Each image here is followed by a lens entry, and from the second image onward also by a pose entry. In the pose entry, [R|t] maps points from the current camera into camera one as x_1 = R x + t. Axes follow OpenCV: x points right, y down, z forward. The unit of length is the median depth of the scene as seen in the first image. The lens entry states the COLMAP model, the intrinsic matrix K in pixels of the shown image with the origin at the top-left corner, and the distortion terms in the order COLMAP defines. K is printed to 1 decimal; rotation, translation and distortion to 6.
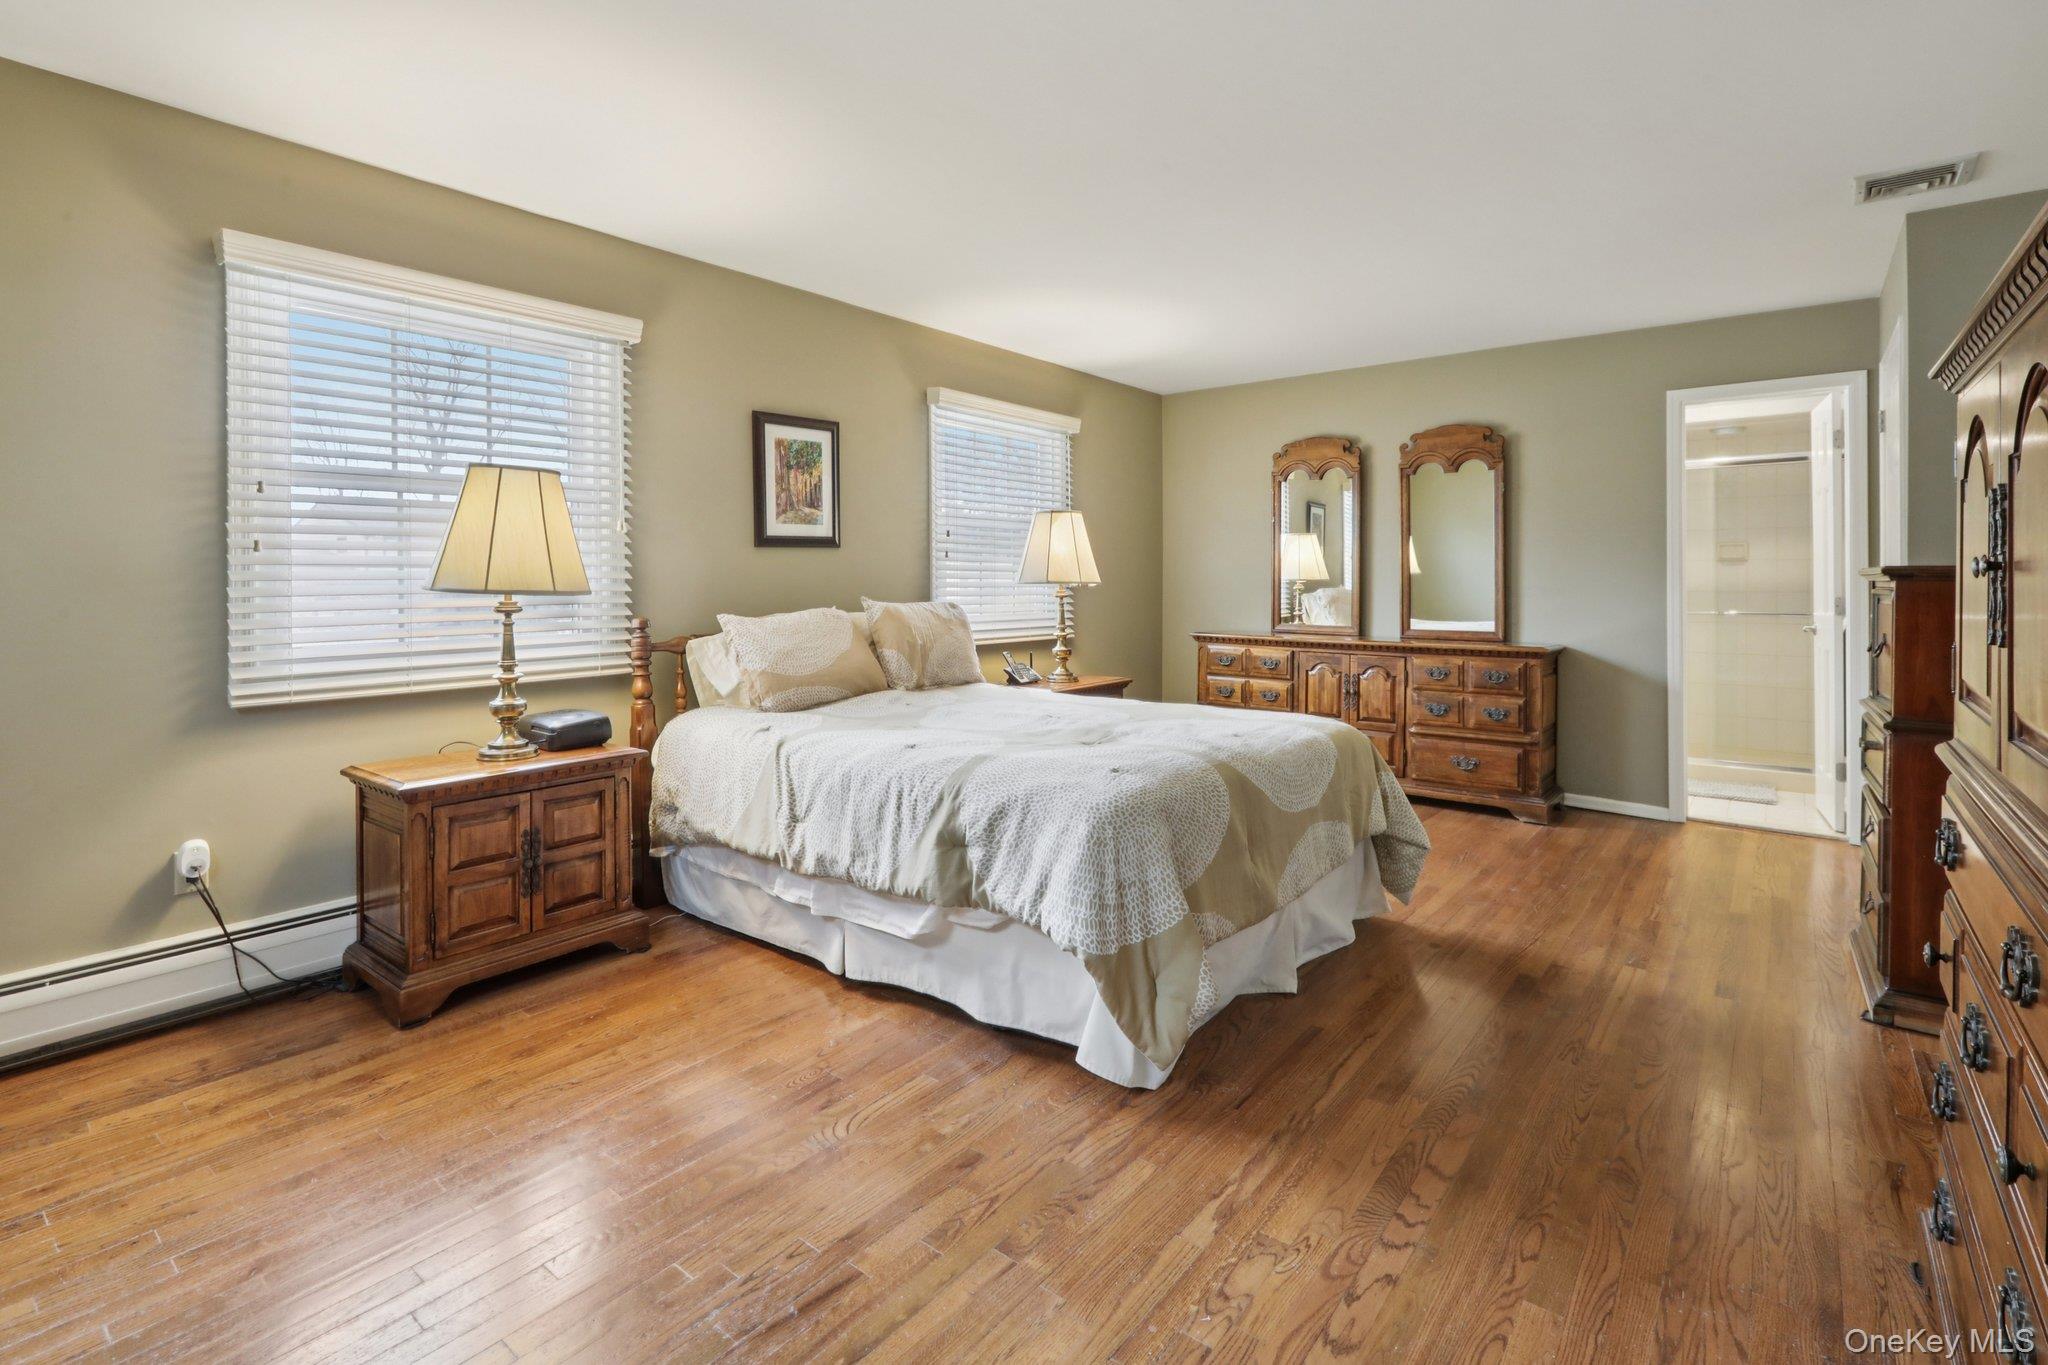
lens RADIAL K [[934.6, 0, 1004.7], [0, 934.6, 591.8], [0, 0, 1]] dist [0.001048, 0.000394]
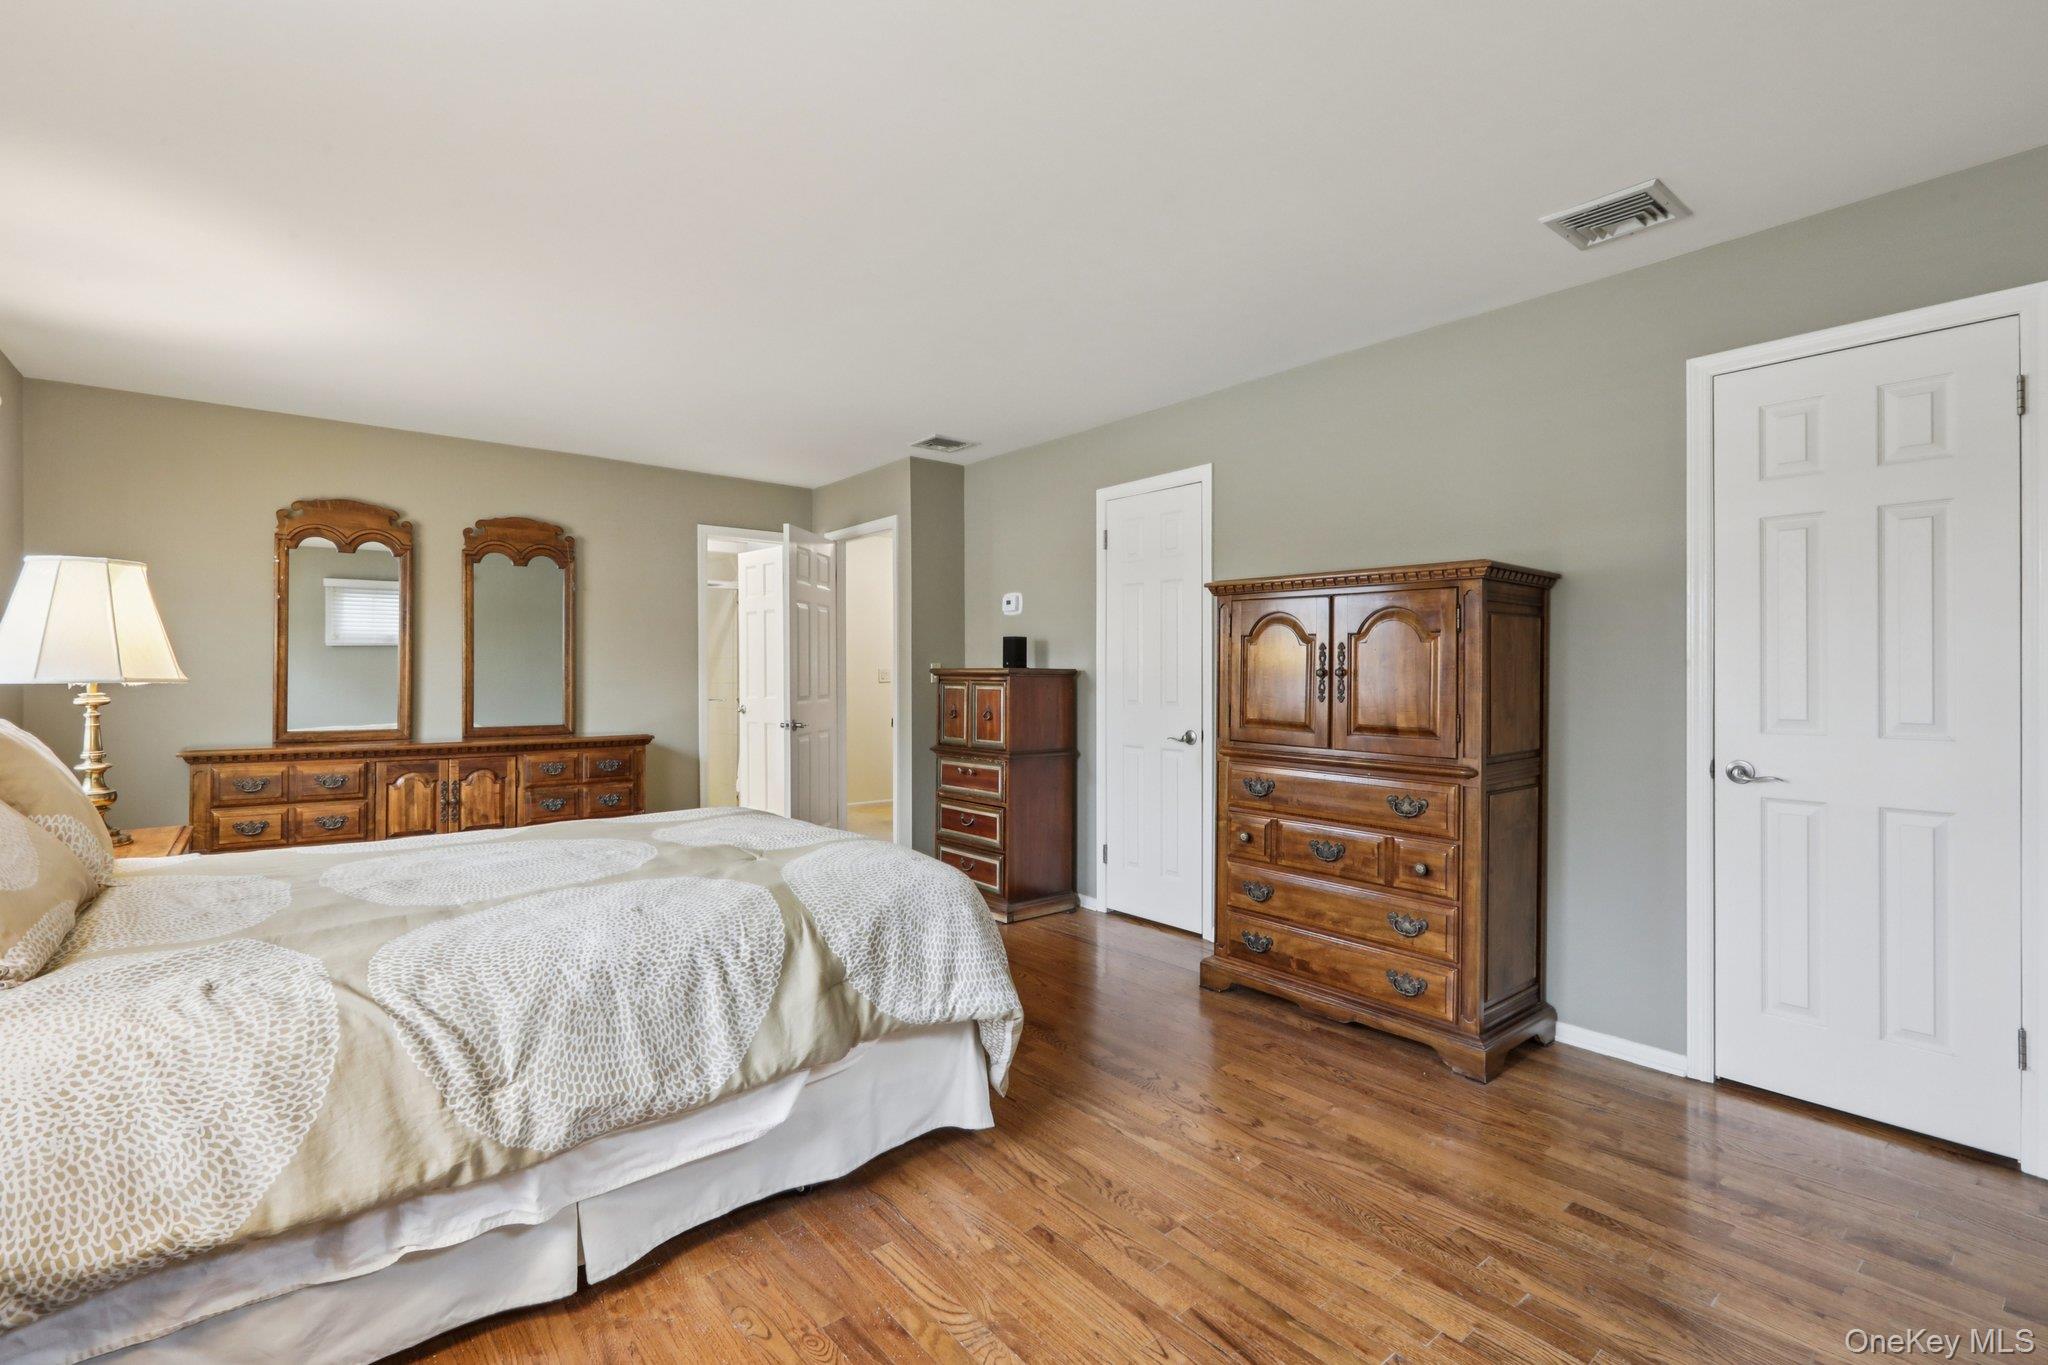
lens RADIAL K [[934.6, 0, 1016.4], [0, 934.6, 669.9], [0, 0, 1]] dist [0.001048, 0.000394]
pose [[0.211056, 0.002543, 0.977471, -0.676509], [0.012534, 0.999907, -0.005308, -0.010950], [-0.977394, 0.013371, 0.211005, 0.507867]]
